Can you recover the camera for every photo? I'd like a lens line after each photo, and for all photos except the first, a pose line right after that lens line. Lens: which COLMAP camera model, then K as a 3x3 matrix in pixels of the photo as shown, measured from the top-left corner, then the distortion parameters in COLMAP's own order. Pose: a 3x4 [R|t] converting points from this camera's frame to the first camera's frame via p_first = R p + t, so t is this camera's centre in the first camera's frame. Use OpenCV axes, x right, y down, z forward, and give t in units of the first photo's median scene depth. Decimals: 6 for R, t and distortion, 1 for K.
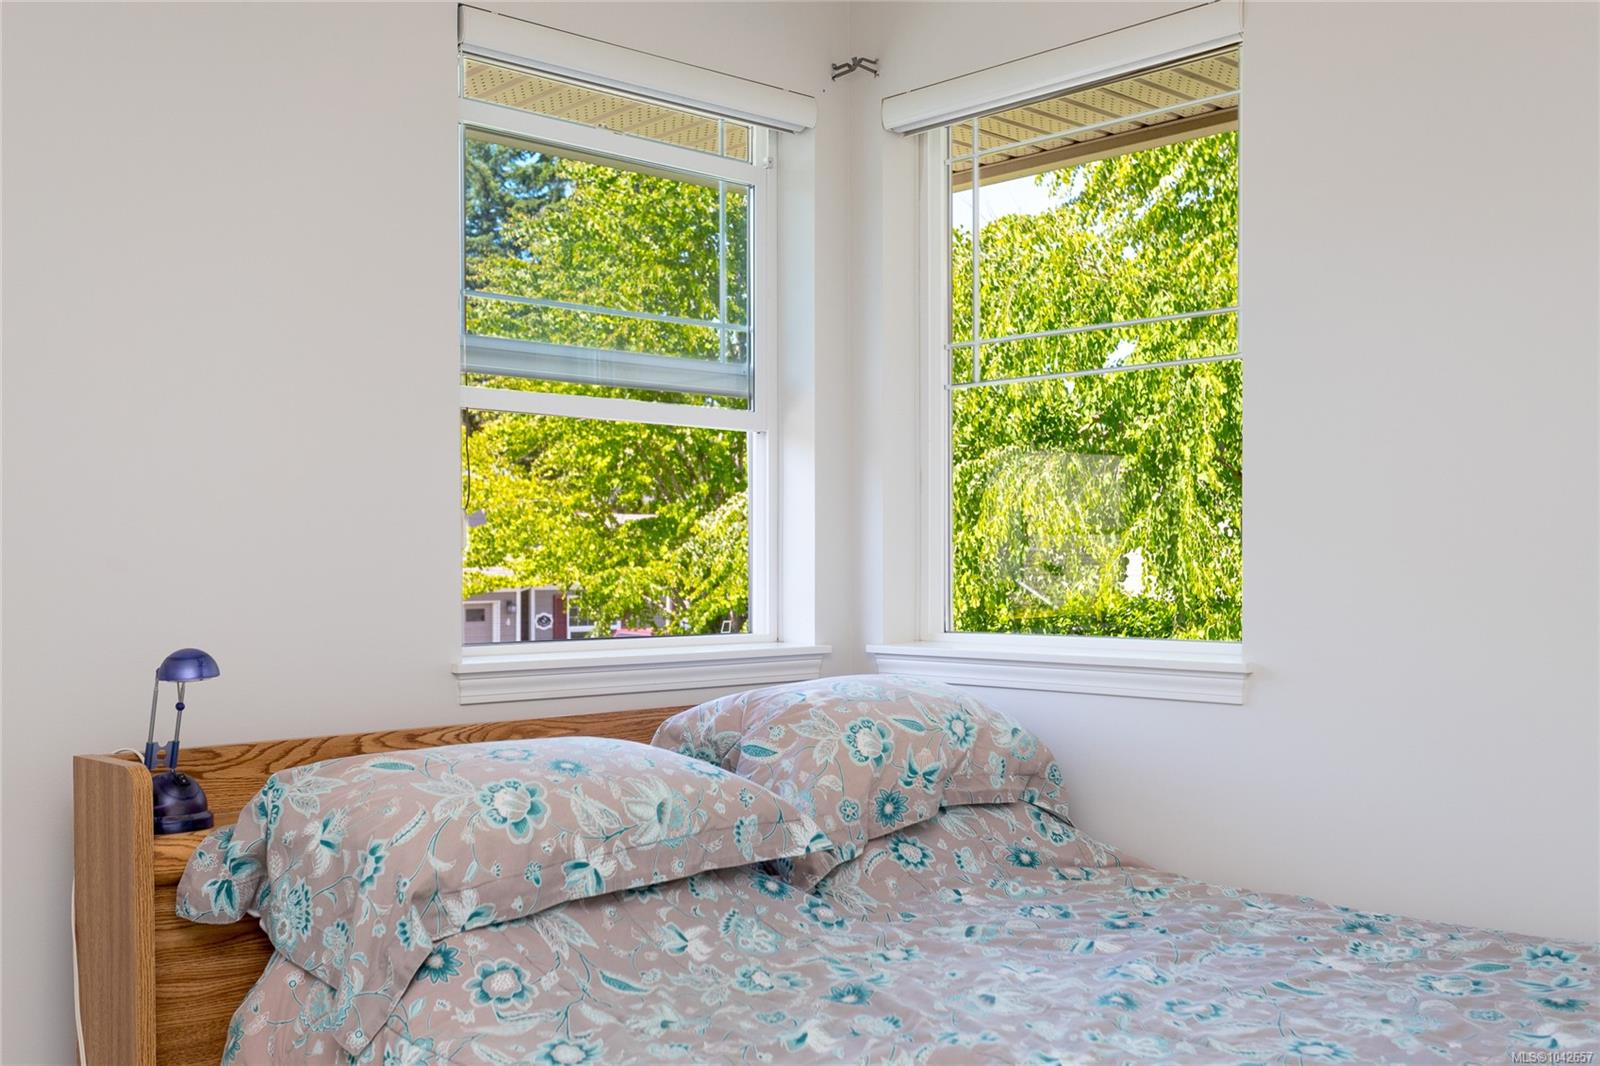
lens RADIAL K [[1627.3, 0, 800.0], [0, 1627.3, 533.0], [0, 0, 1]] dist [0.012796, -0.002693]
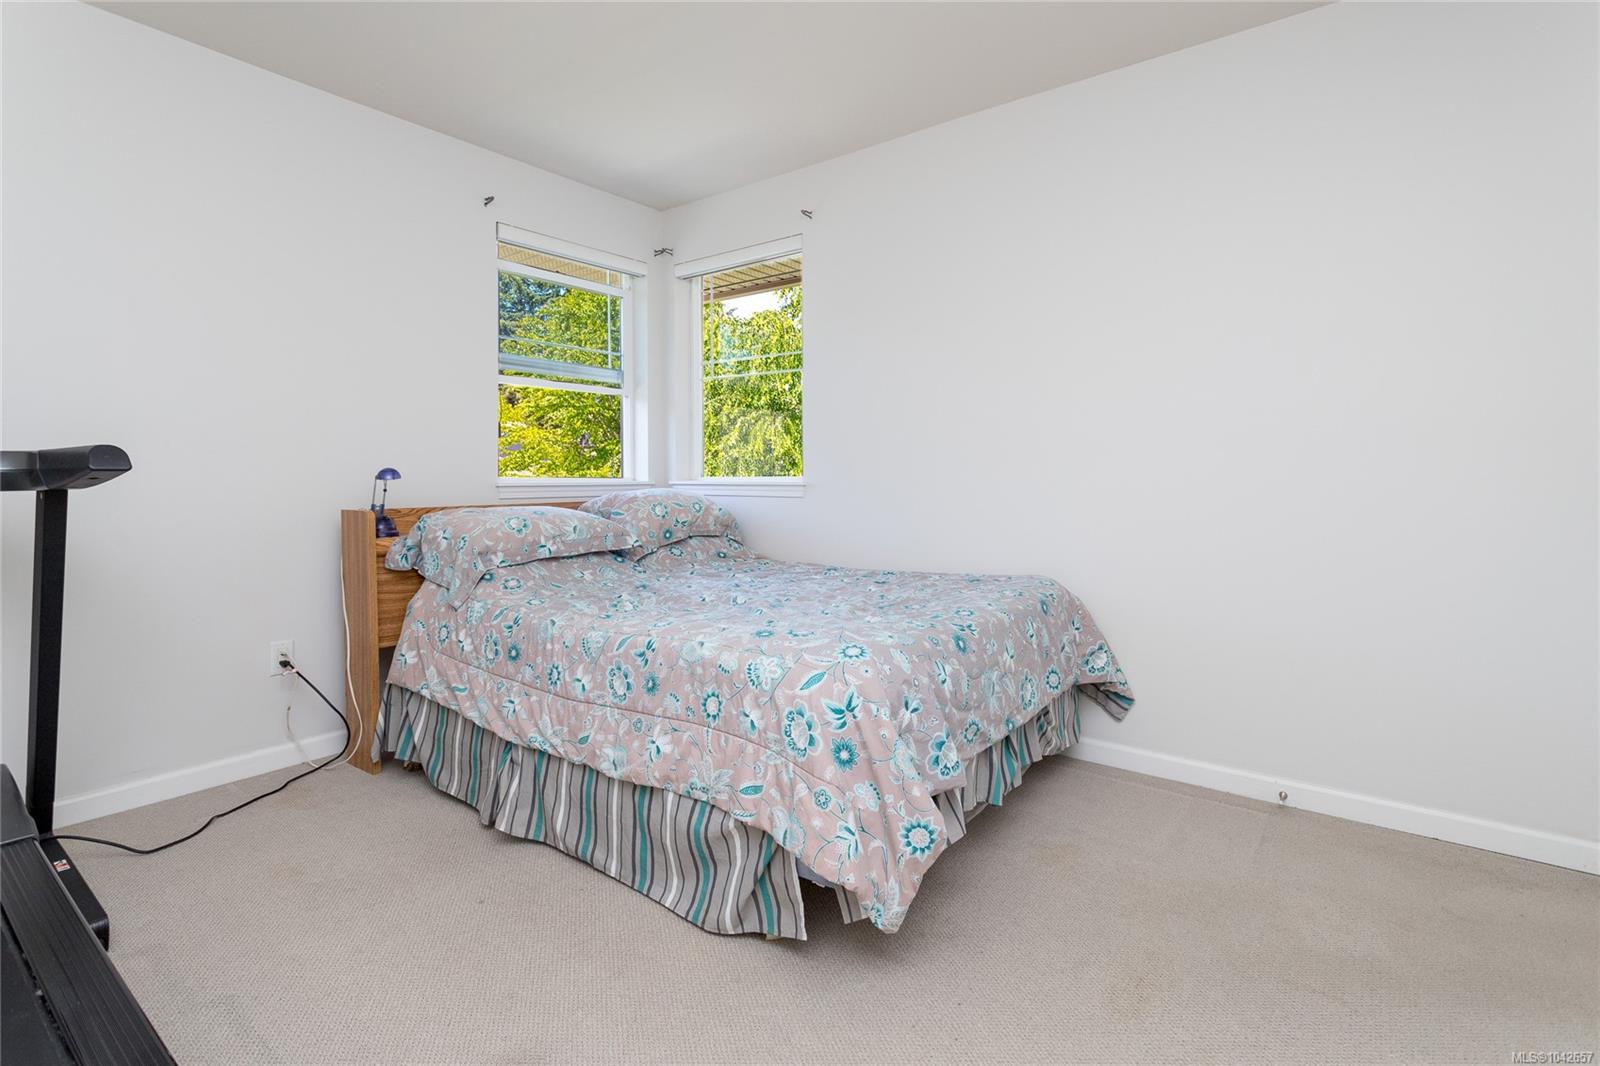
lens RADIAL K [[769.2, 0, 809.0], [0, 769.2, 480.9], [0, 0, 1]] dist [-0.000331, 0.000001]
pose [[0.986379, -0.000894, 0.164485, 0.090737], [-0.003464, 0.999651, 0.026205, 0.056194], [-0.164451, -0.026418, 0.986031, -0.337261]]
